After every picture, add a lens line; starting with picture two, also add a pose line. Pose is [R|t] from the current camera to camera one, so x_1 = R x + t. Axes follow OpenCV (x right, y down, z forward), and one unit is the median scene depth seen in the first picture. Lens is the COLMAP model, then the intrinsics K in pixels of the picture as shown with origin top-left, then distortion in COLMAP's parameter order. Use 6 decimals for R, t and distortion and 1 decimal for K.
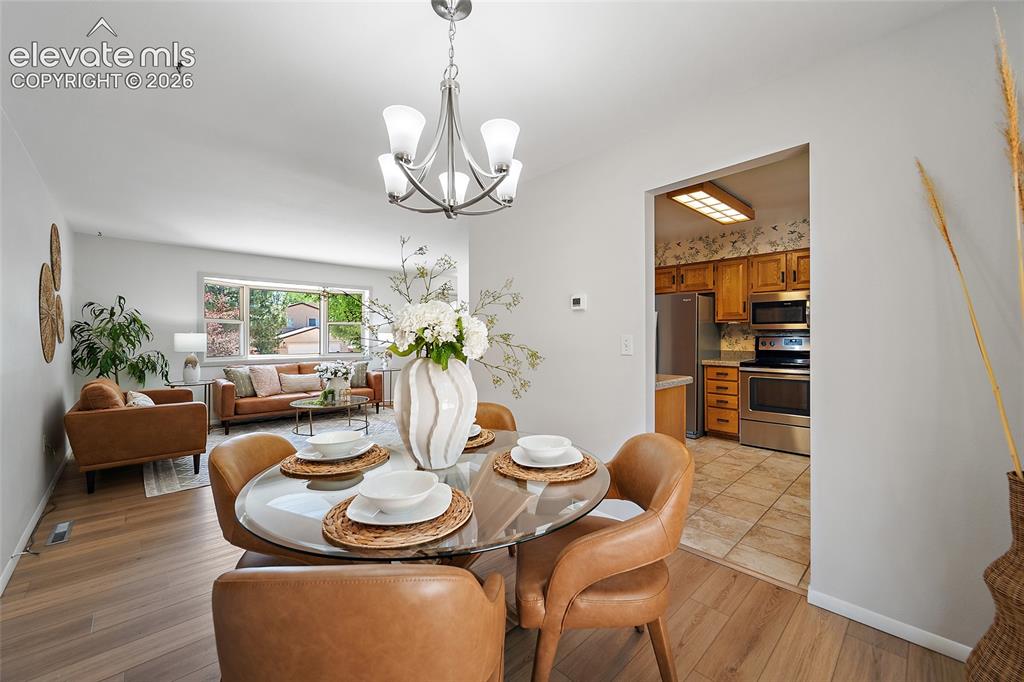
lens RADIAL K [[402.9, 0, 513.9], [0, 402.9, 334.5], [0, 0, 1]] dist [-0.000460, -0.000186]
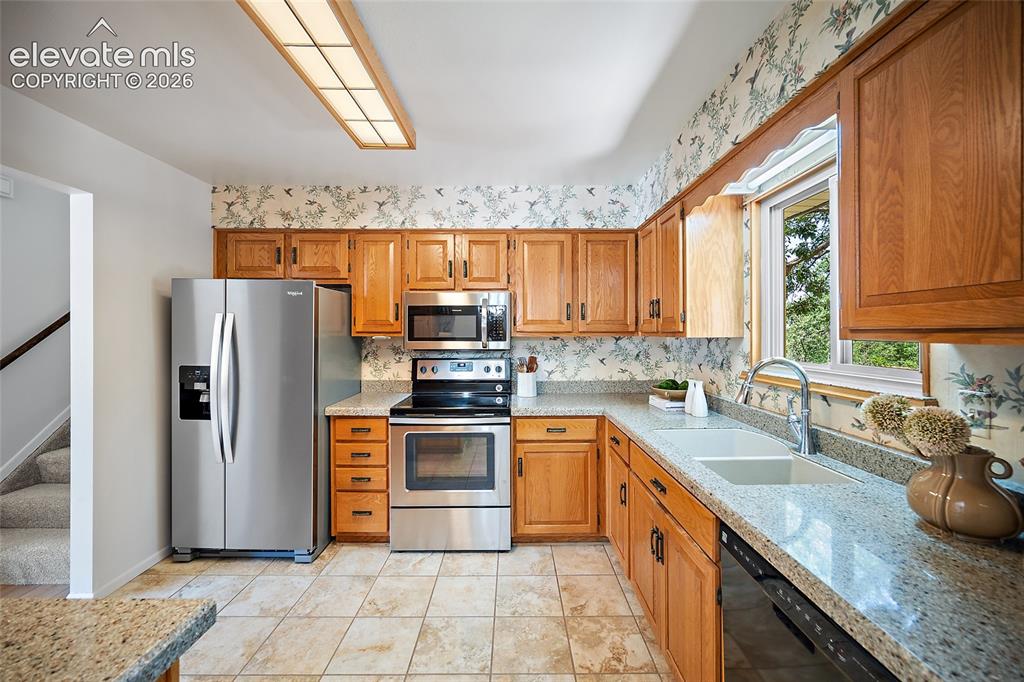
lens RADIAL K [[402.9, 0, 513.9], [0, 402.9, 334.5], [0, 0, 1]] dist [-0.000460, -0.000186]
pose [[0.686998, -0.002695, 0.726654, 0.242036], [-0.003496, 0.999969, 0.007014, -0.037976], [-0.726651, -0.007359, 0.686967, 0.436396]]
